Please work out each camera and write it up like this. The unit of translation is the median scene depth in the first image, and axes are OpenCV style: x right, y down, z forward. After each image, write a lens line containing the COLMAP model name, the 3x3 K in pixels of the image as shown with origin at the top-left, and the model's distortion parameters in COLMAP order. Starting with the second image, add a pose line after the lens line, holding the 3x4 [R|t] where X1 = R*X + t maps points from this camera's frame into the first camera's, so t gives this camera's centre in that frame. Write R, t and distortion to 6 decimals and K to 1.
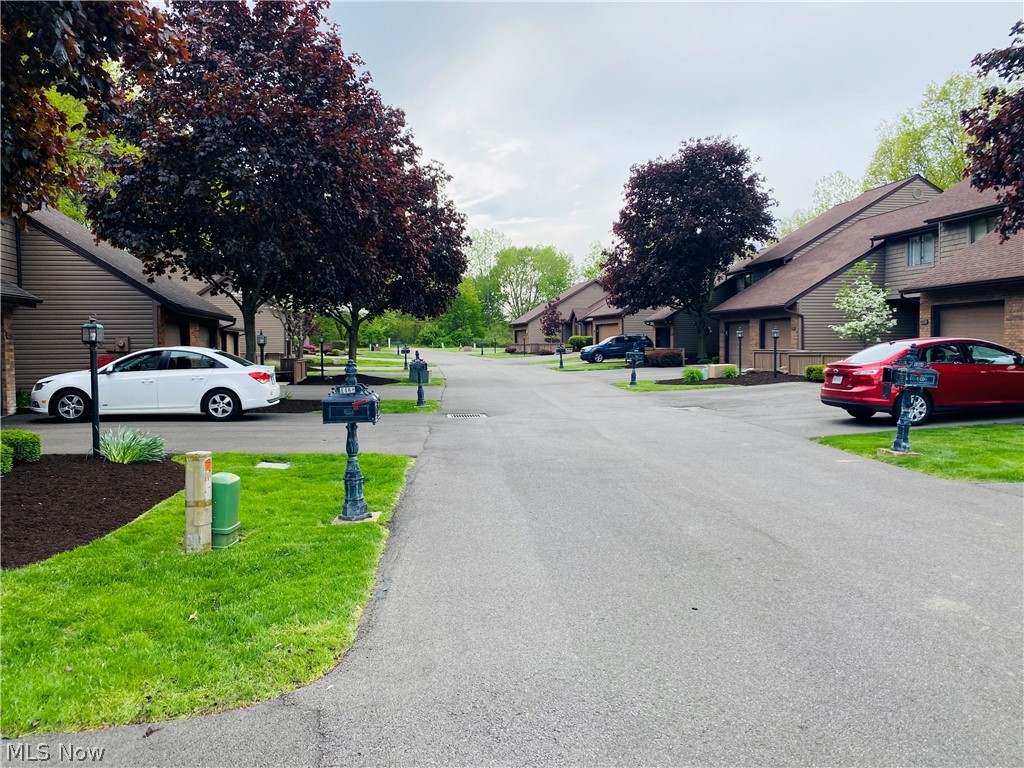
lens RADIAL K [[781.6, 0, 512.0], [0, 781.6, 384.0], [0, 0, 1]] dist [0.043784, -0.033499]
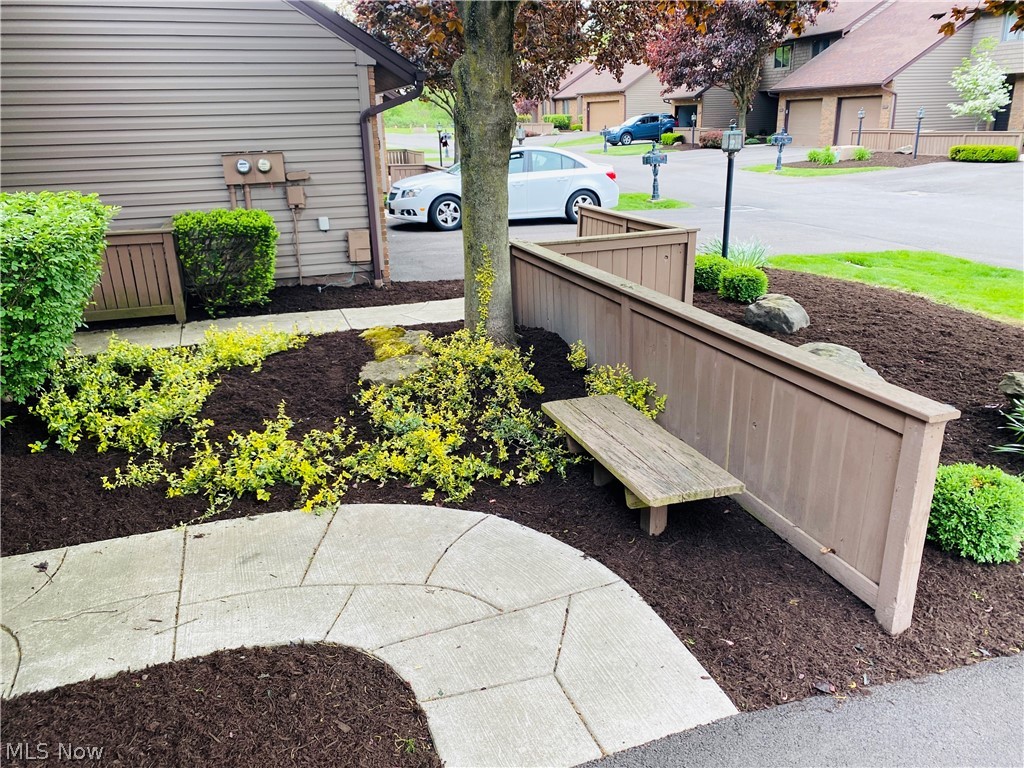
lens RADIAL K [[781.6, 0, 512.0], [0, 781.6, 384.0], [0, 0, 1]] dist [0.043784, -0.033499]
pose [[0.981280, -0.071485, 0.178826, -0.327282], [0.020455, 0.961993, 0.272308, -0.014121], [-0.191495, -0.263552, 0.945447, 0.029564]]
